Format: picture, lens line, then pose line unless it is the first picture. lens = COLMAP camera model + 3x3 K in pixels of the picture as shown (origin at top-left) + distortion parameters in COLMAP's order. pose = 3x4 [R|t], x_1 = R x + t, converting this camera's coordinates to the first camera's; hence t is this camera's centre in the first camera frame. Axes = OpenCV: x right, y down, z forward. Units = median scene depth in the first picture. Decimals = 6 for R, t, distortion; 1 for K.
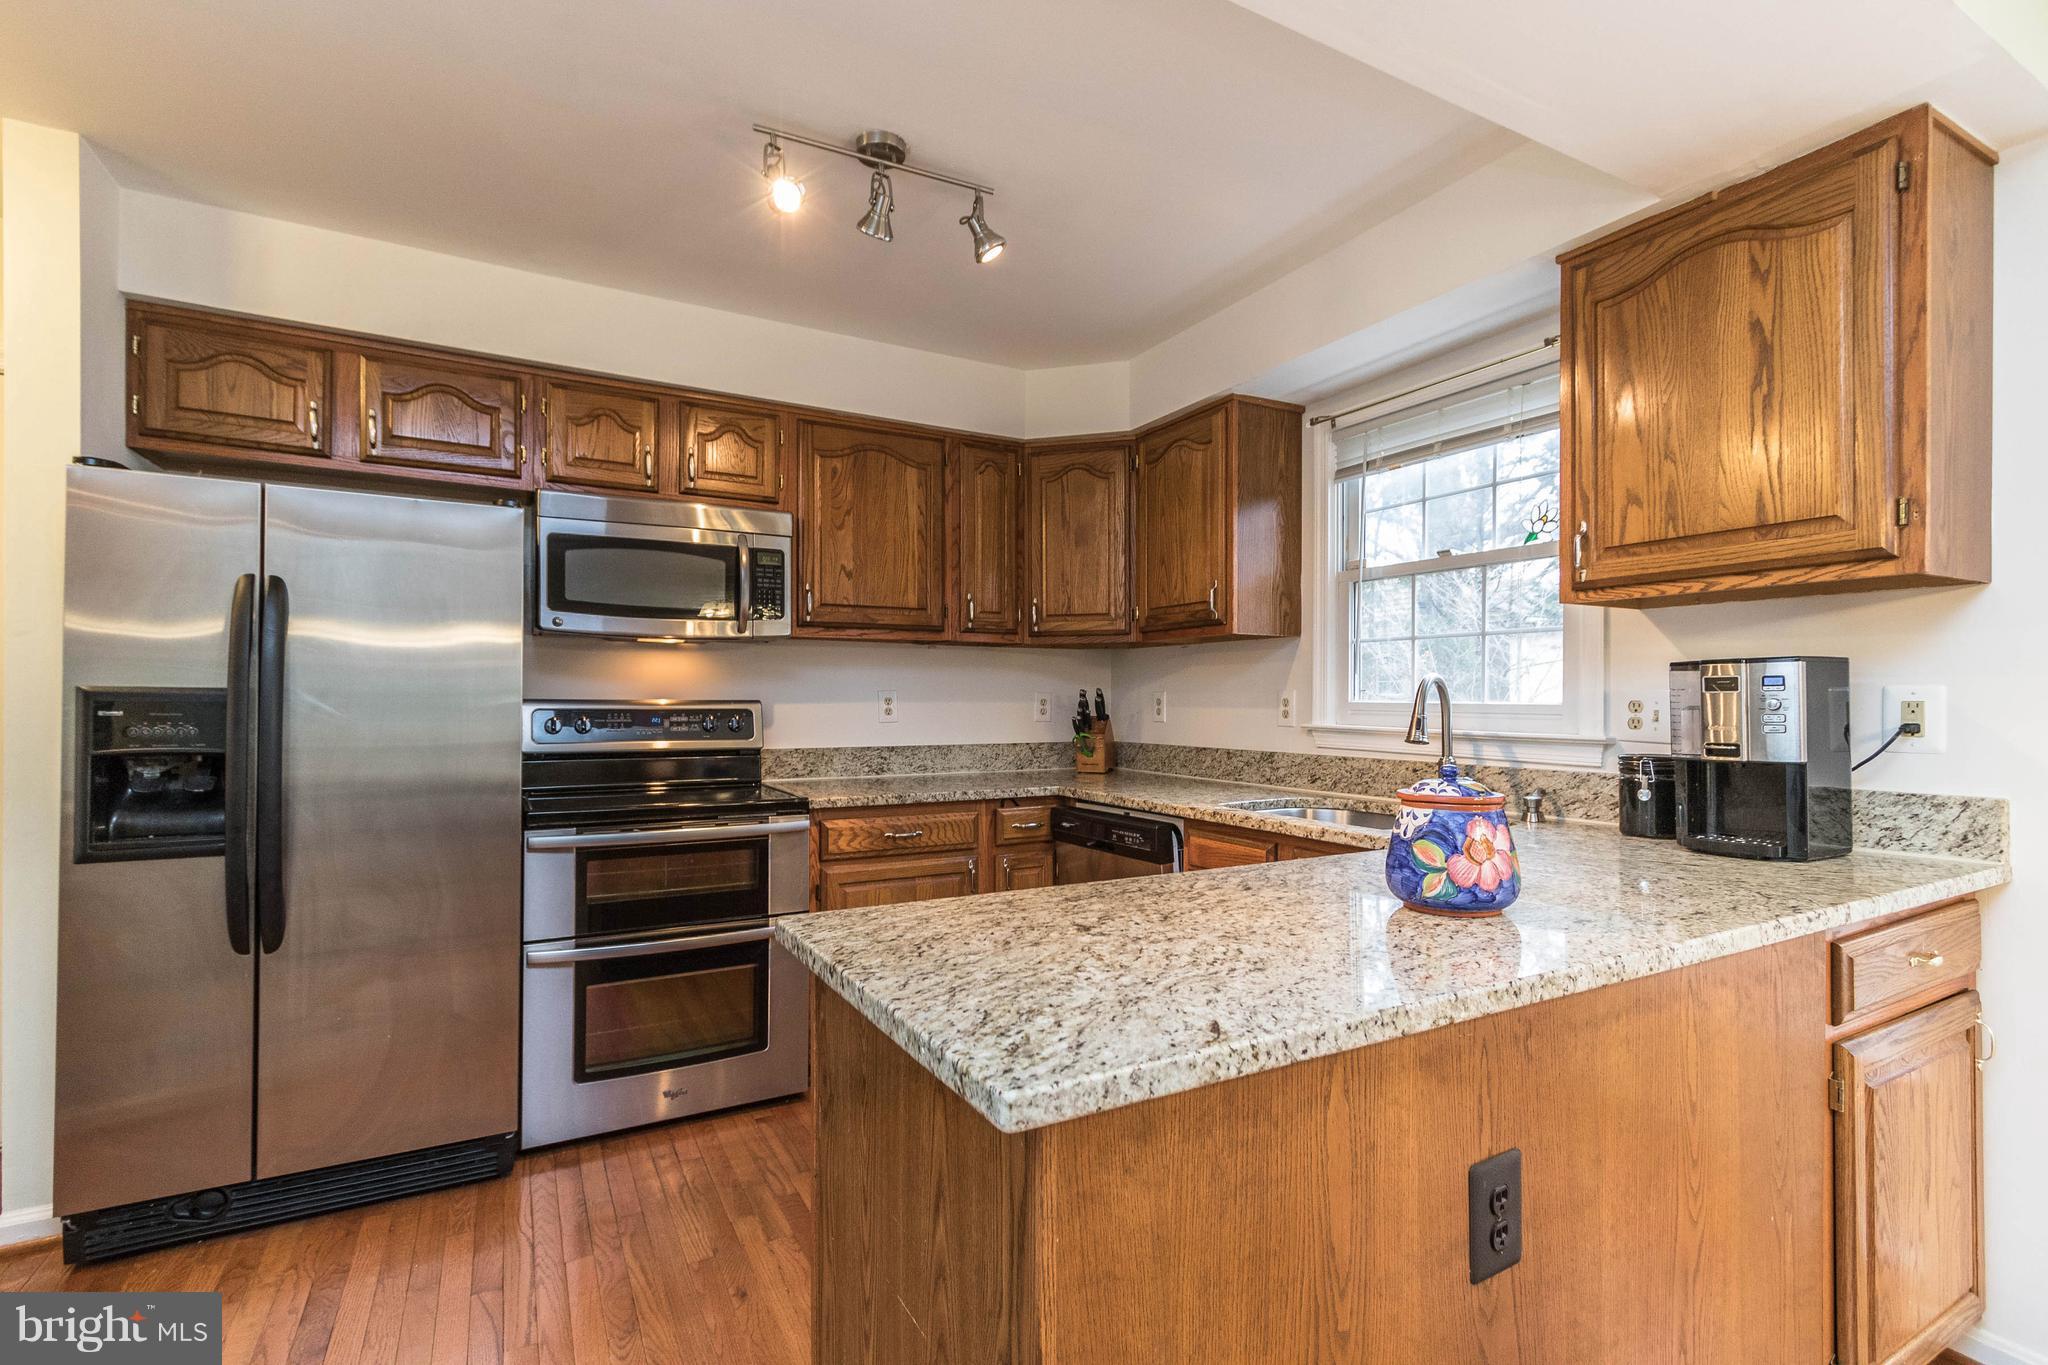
lens RADIAL K [[950.2, 0, 1009.3], [0, 950.2, 693.8], [0, 0, 1]] dist [0.001254, 0.000254]
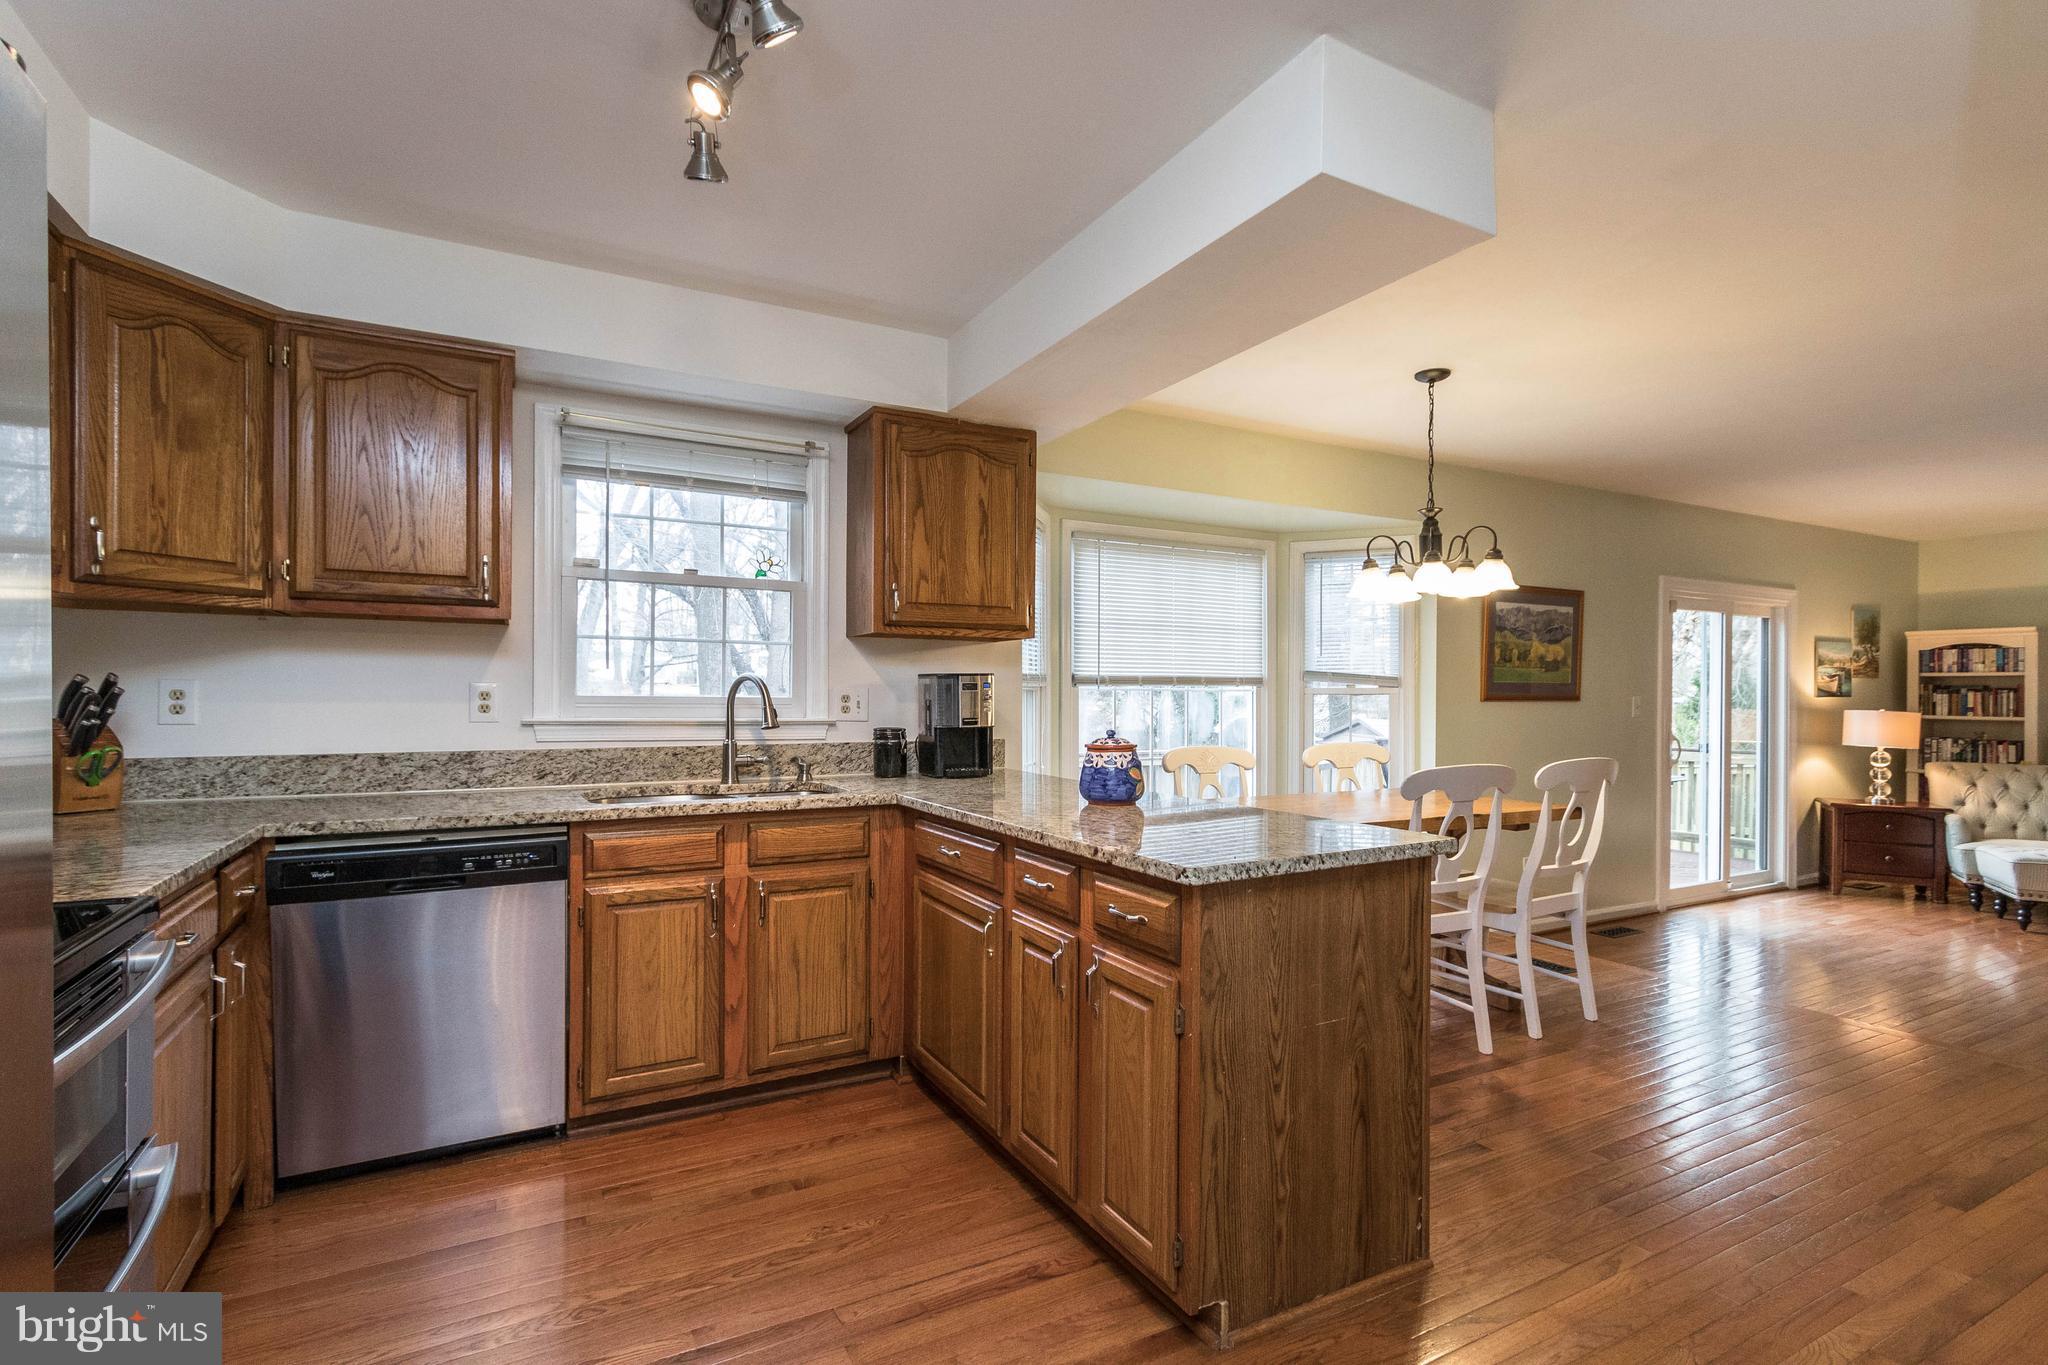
lens RADIAL K [[950.2, 0, 1006.5], [0, 950.2, 688.5], [0, 0, 1]] dist [0.001254, 0.000254]
pose [[0.010436, 0.002941, 0.999941, -0.712955], [-0.011686, 0.999928, -0.002819, -0.001409], [-0.999877, -0.011656, 0.010470, 0.570508]]
